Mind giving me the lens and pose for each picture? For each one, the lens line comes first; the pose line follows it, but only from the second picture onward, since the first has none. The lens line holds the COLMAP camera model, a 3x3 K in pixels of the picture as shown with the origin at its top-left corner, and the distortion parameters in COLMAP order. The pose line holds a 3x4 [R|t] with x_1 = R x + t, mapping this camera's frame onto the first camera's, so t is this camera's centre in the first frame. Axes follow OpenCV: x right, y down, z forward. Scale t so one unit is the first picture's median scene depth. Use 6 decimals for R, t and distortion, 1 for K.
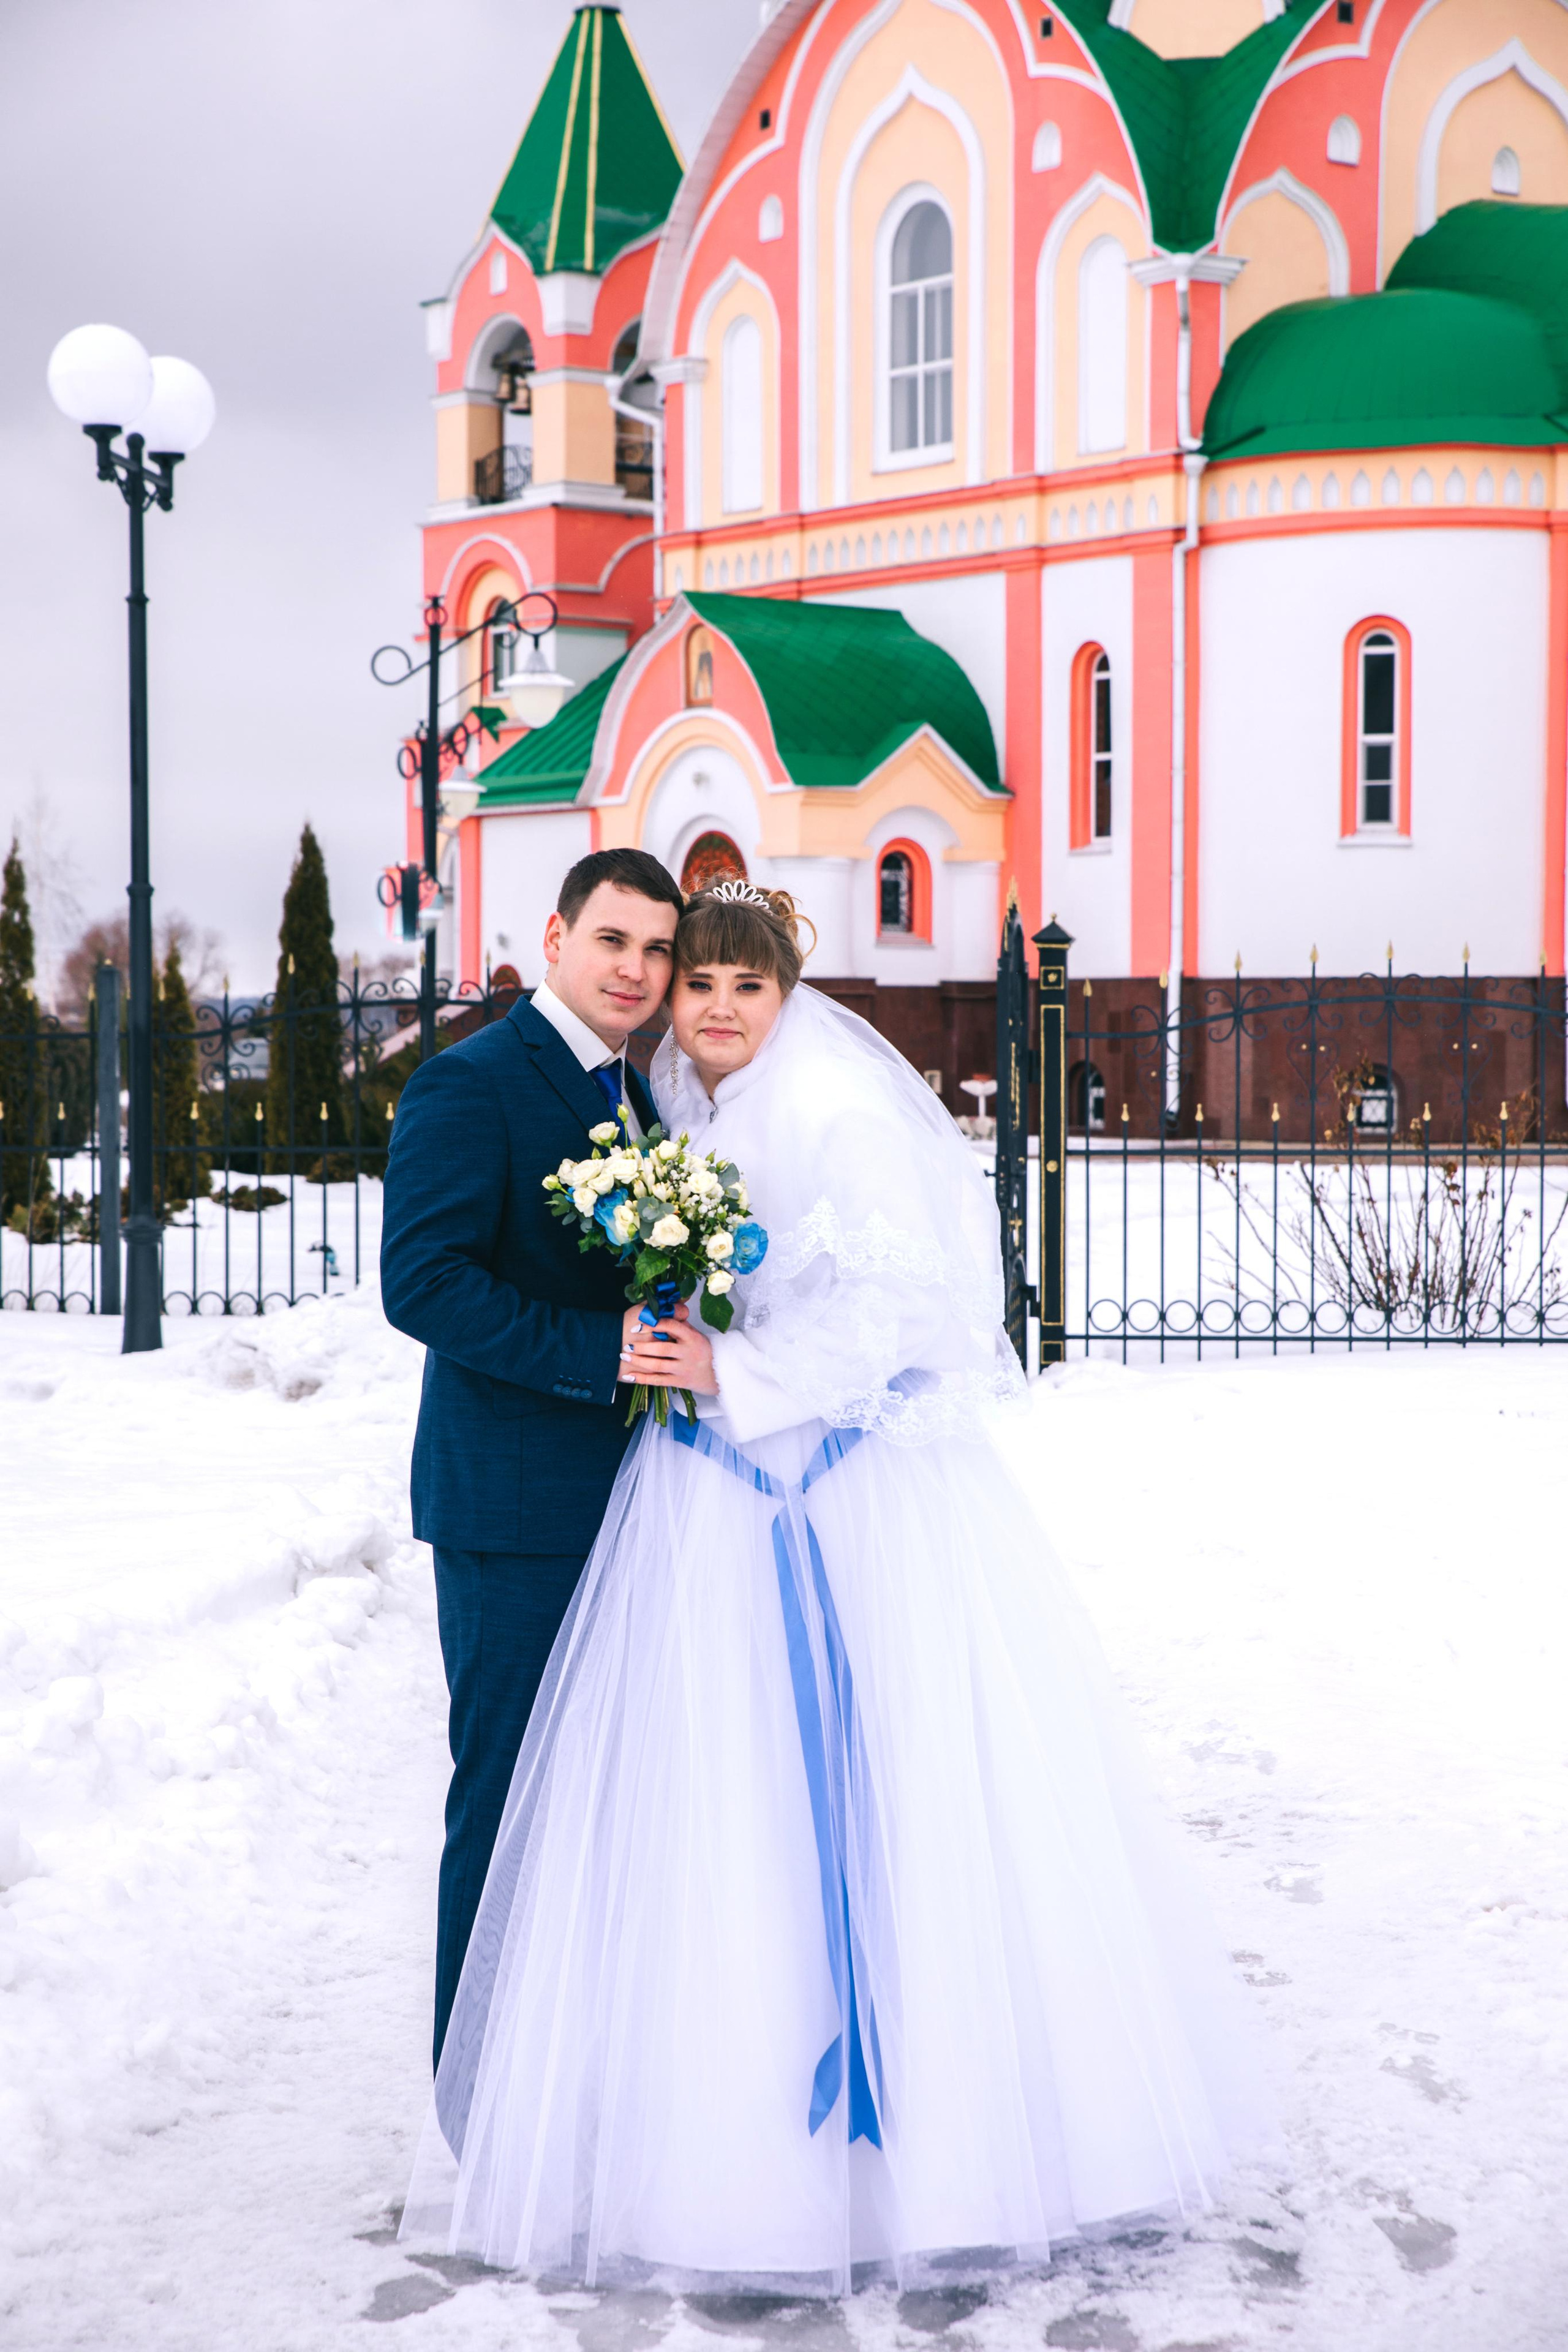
lens RADIAL K [[4478.3, 0, 752.1], [0, 4478.3, 1158.9], [0, 0, 1]] dist [0.206214, 0.569669]
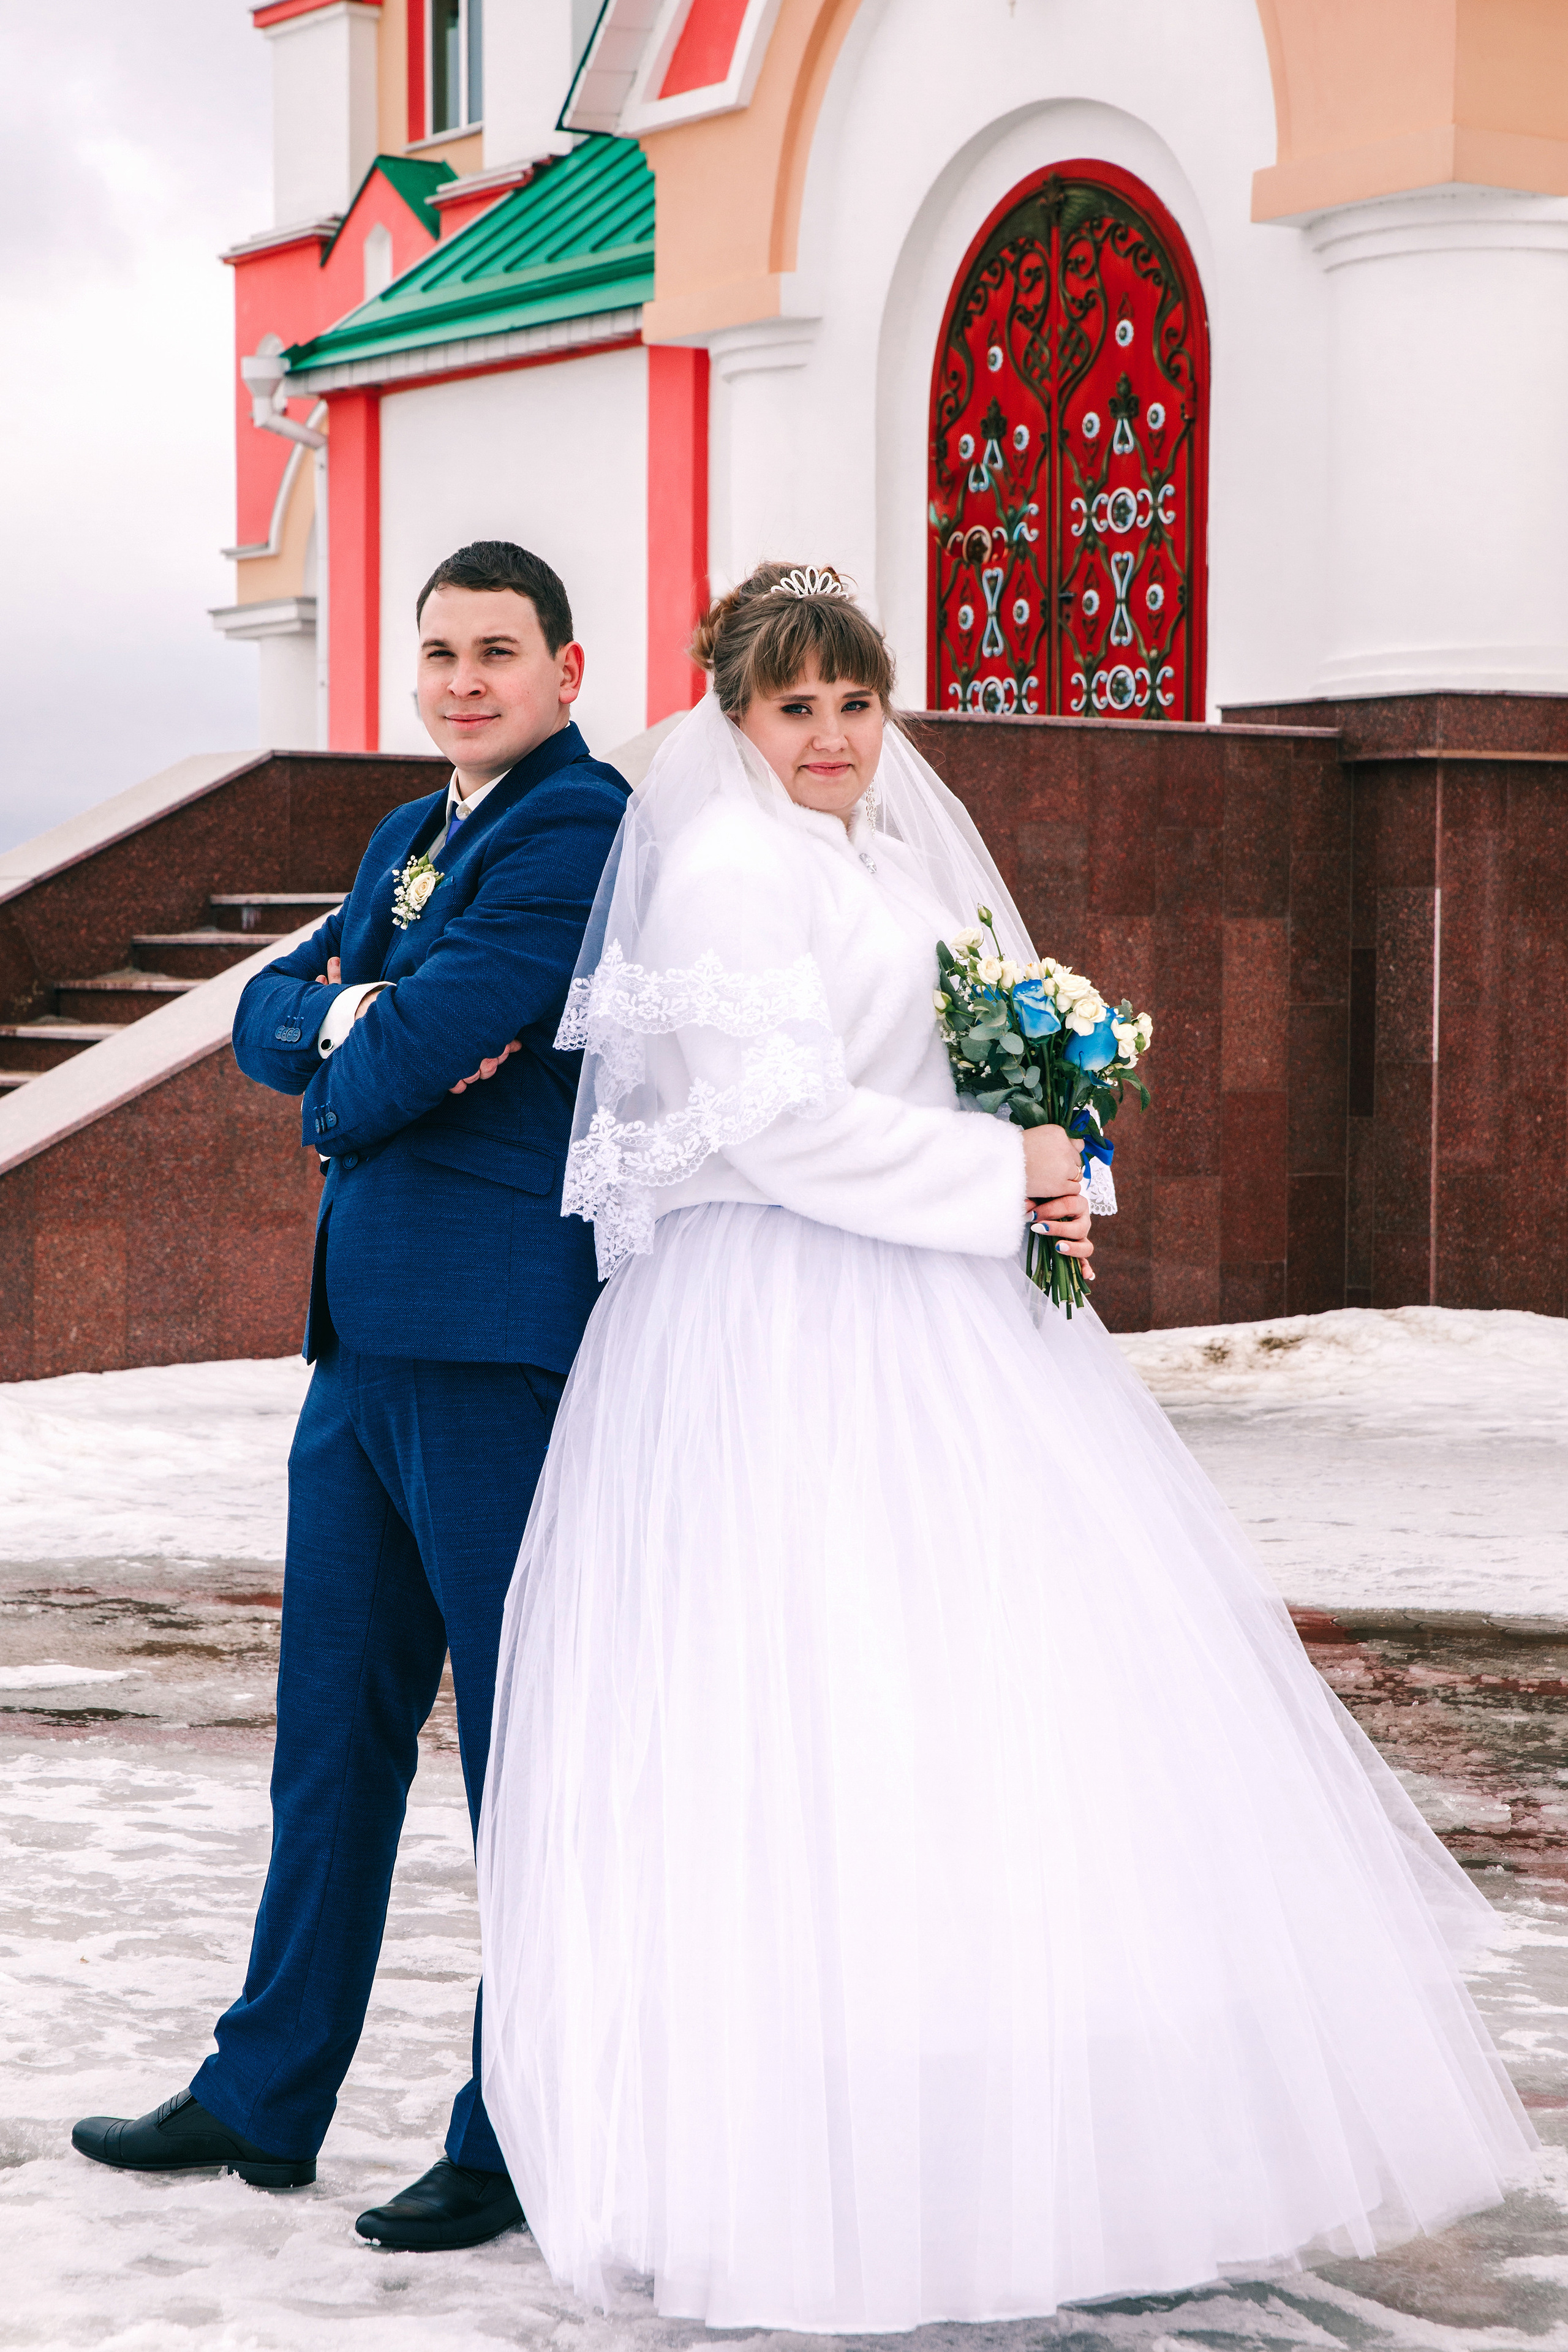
lens RADIAL K [[4738.9, 0, 729.9], [0, 4738.9, 1170.1], [0, 0, 1]] dist [0.183344, 0.640377]
pose [[0.999468, 0.006438, -0.031973, -0.019085], [-0.005938, 0.999859, 0.015701, -0.017642], [0.032070, -0.015503, 0.999365, 0.710609]]
